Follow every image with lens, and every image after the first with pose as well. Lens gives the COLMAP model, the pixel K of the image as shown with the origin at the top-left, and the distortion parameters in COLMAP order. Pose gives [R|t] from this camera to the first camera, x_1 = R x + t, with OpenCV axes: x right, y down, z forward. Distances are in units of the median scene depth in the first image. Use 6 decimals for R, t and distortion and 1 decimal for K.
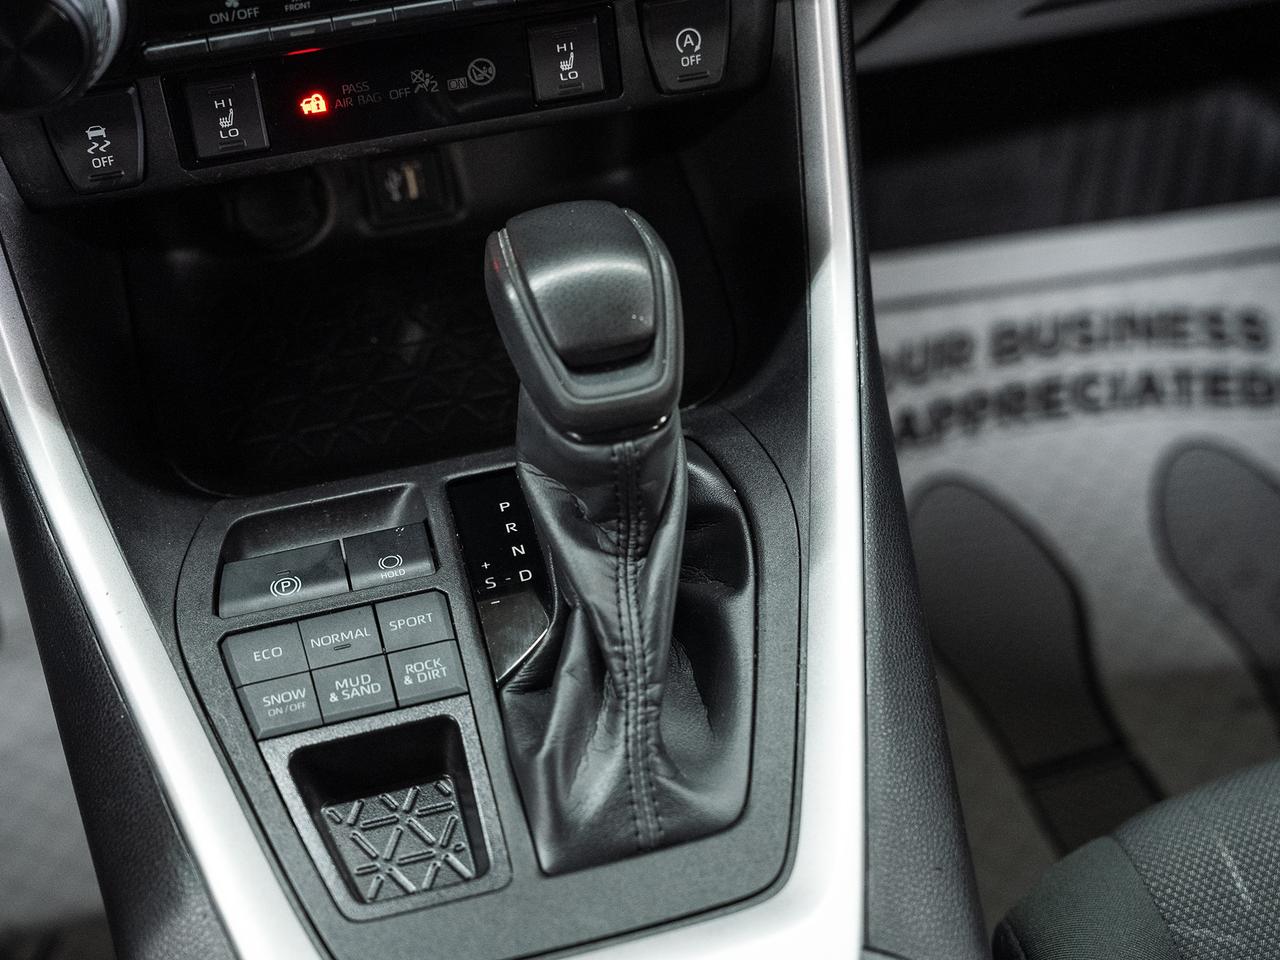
lens RADIAL K [[1970.5, 0, 635.4], [0, 1970.5, 481.4], [0, 0, 1]] dist [0.027658, 0.000000]
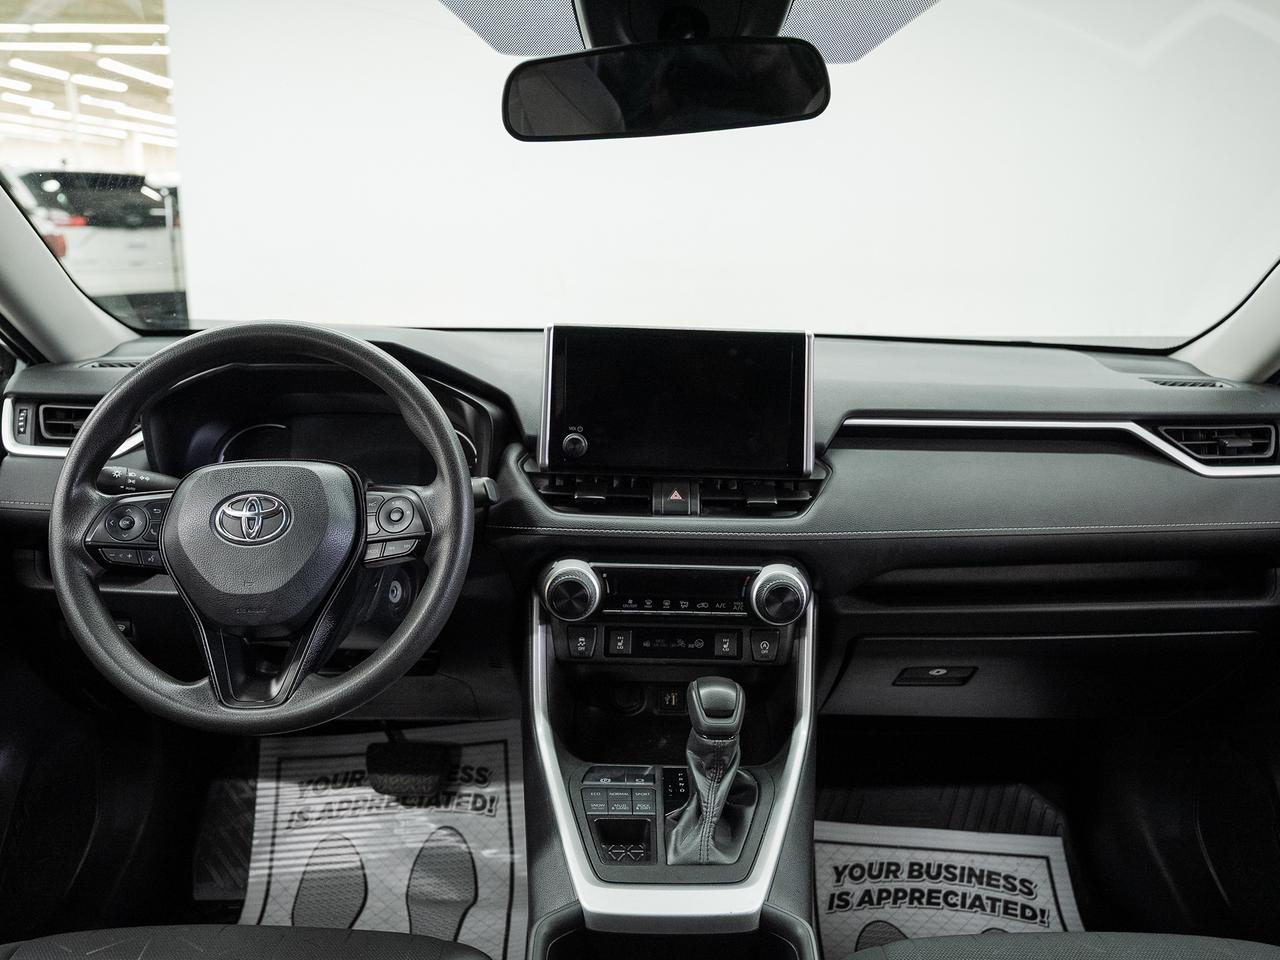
lens RADIAL K [[931.7, 0, 645.5], [0, 931.7, 481.3], [0, 0, 1]] dist [-0.012763, -0.001755]
pose [[0.970602, 0.111609, -0.213247, 0.137948], [-0.207763, 0.835804, -0.508199, 0.378872], [0.121514, 0.537564, 0.834422, -0.446151]]
